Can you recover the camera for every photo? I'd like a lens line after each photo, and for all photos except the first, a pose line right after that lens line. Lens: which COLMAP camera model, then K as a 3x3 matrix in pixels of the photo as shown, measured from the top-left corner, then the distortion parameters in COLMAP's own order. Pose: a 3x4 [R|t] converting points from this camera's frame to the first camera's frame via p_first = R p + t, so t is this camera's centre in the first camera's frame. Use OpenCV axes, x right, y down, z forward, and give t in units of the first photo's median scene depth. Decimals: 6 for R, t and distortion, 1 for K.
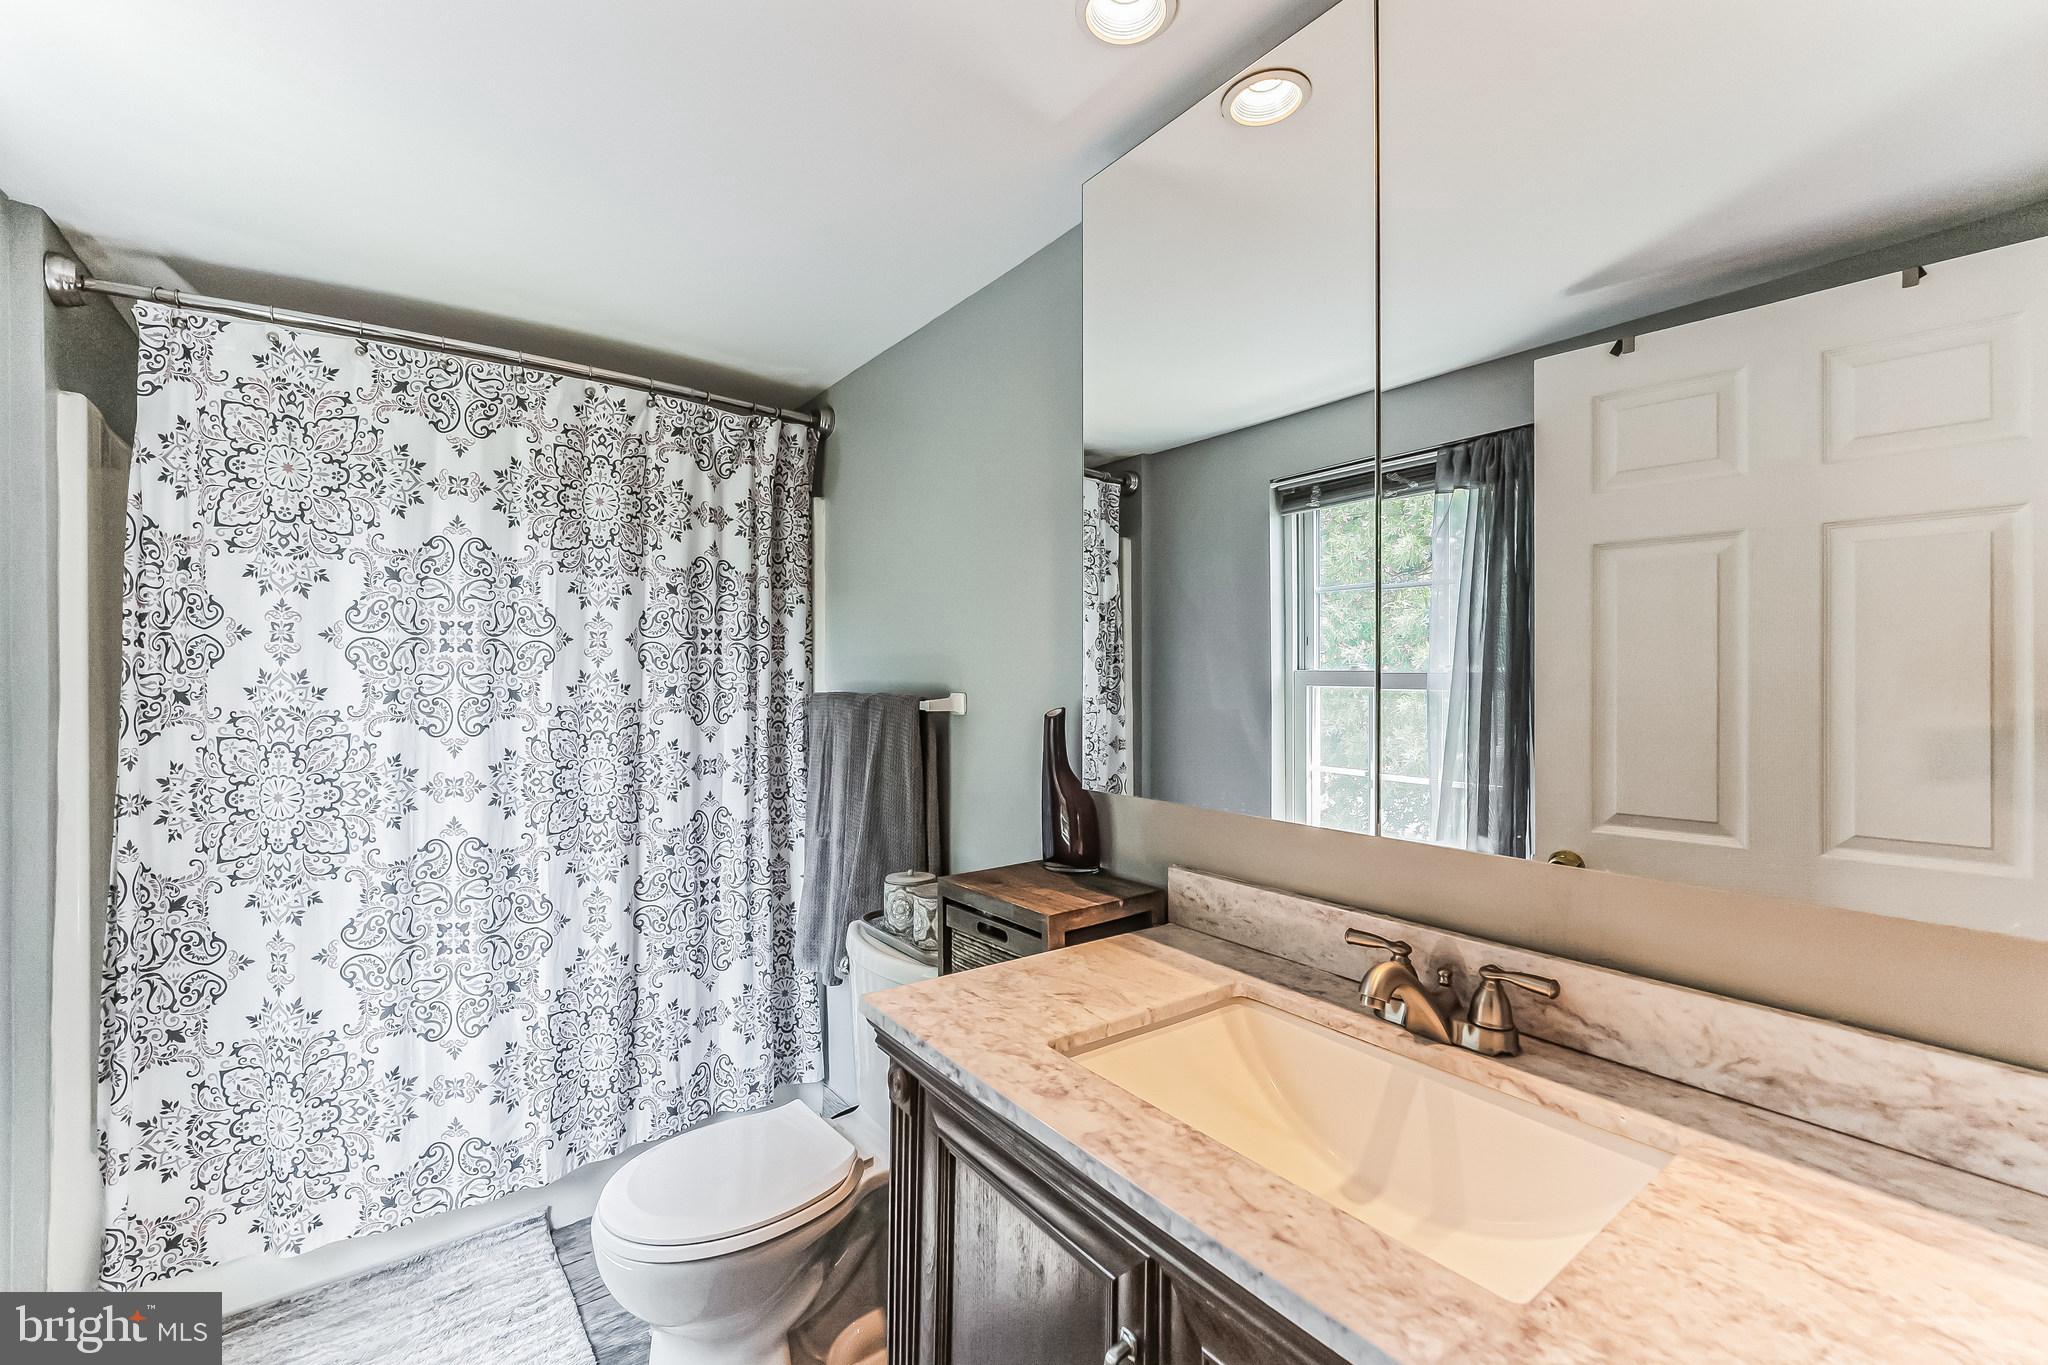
lens RADIAL K [[845.6, 0, 1027.2], [0, 845.6, 678.7], [0, 0, 1]] dist [-0.003384, 0.001087]
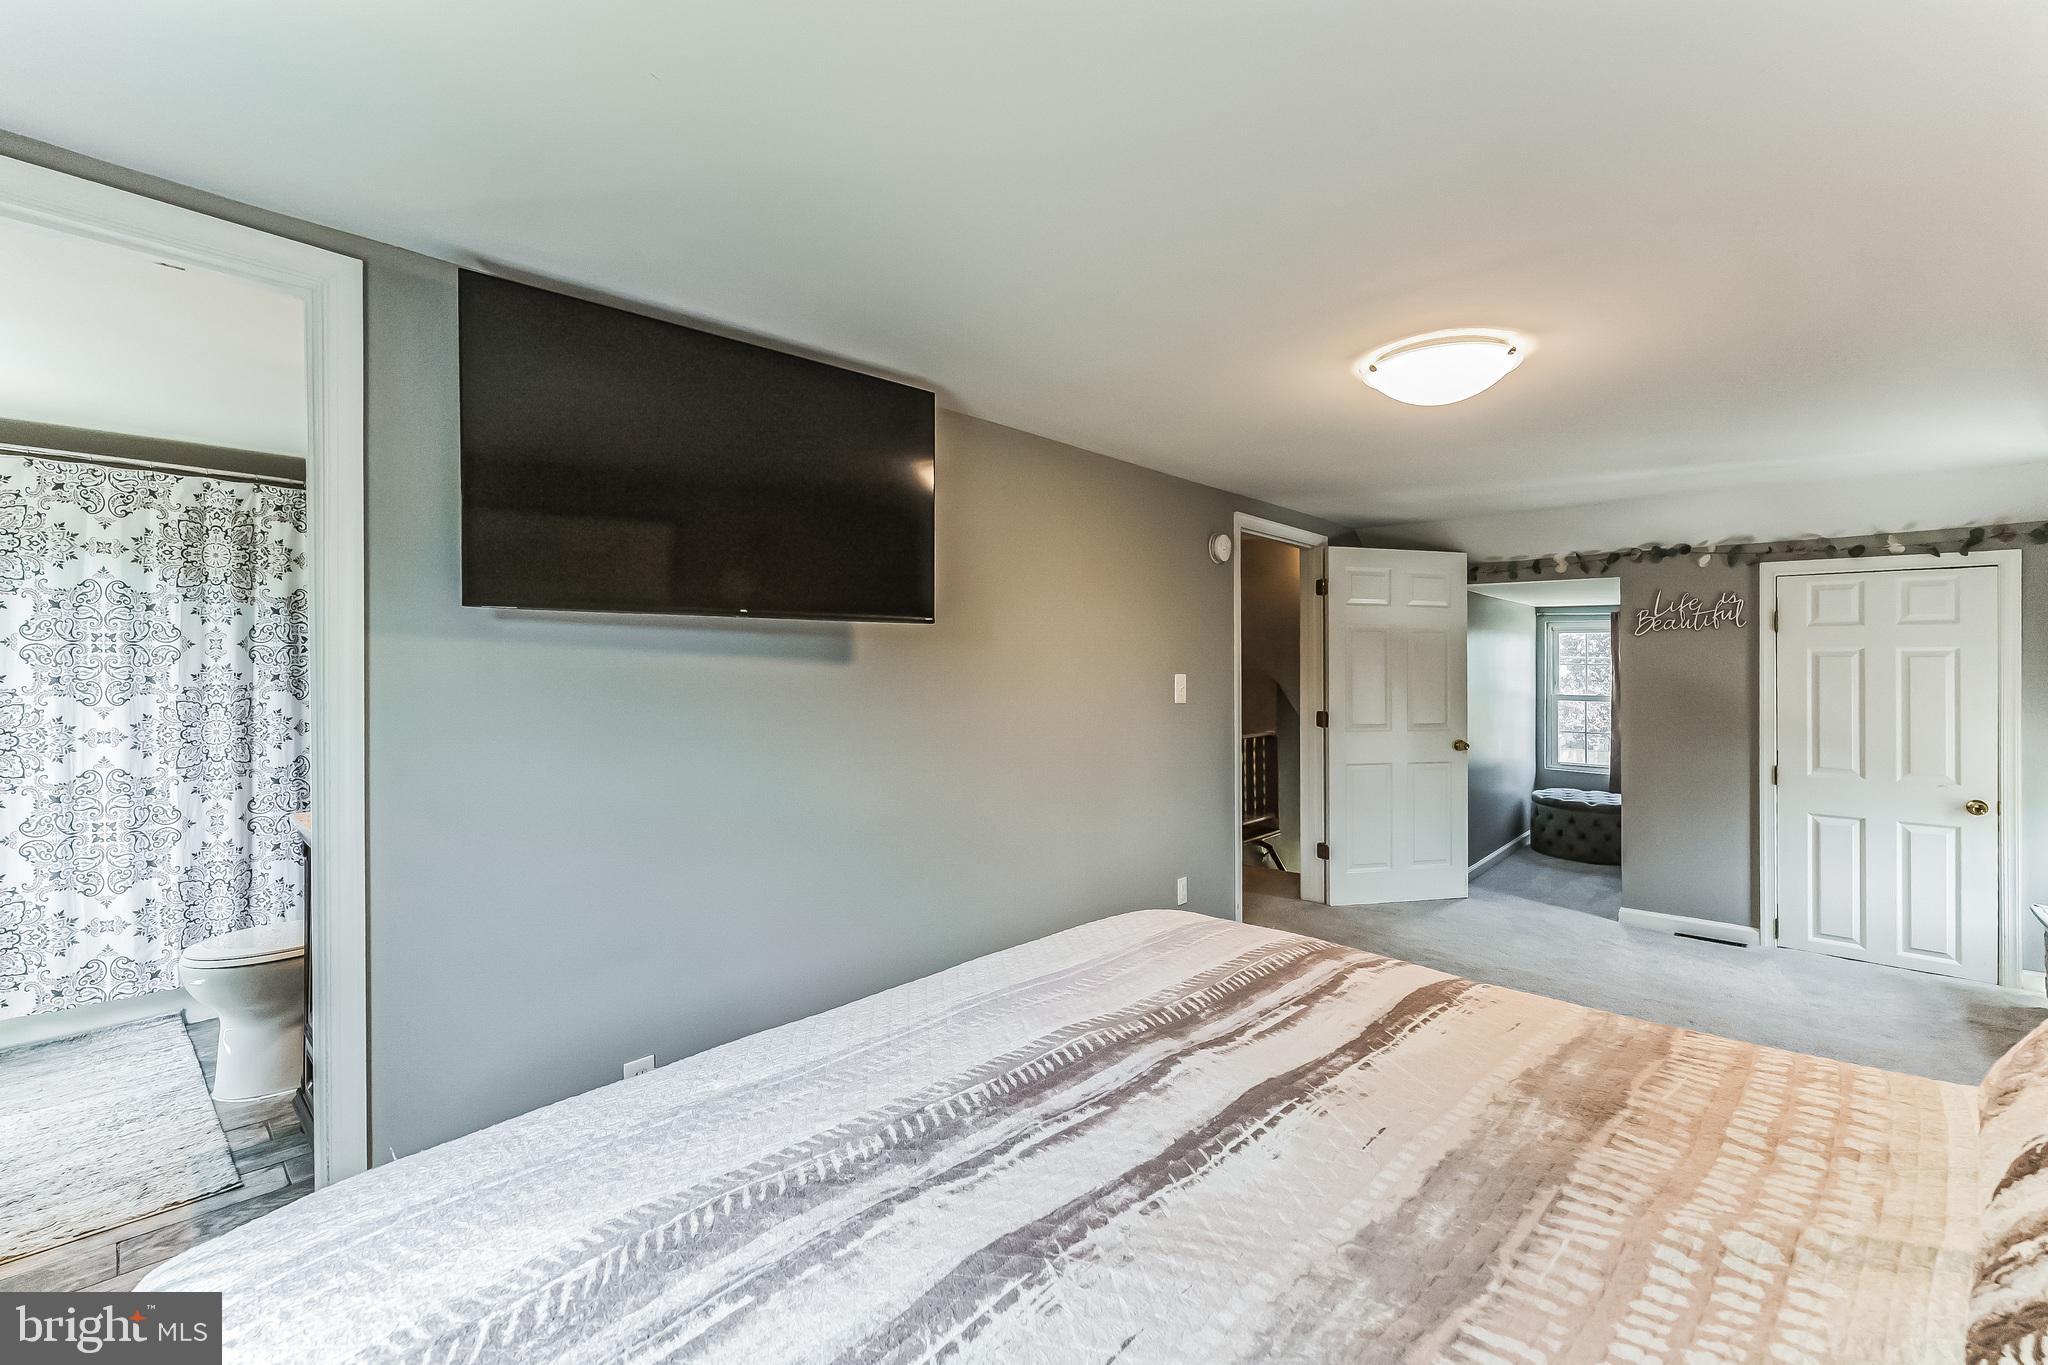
lens RADIAL K [[845.6, 0, 1020.6], [0, 845.6, 680.5], [0, 0, 1]] dist [-0.003384, 0.001087]
pose [[0.983153, -0.003376, 0.182752, 0.701339], [0.000889, 0.999906, 0.013688, 0.000653], [-0.182781, -0.013295, 0.983064, -0.842407]]
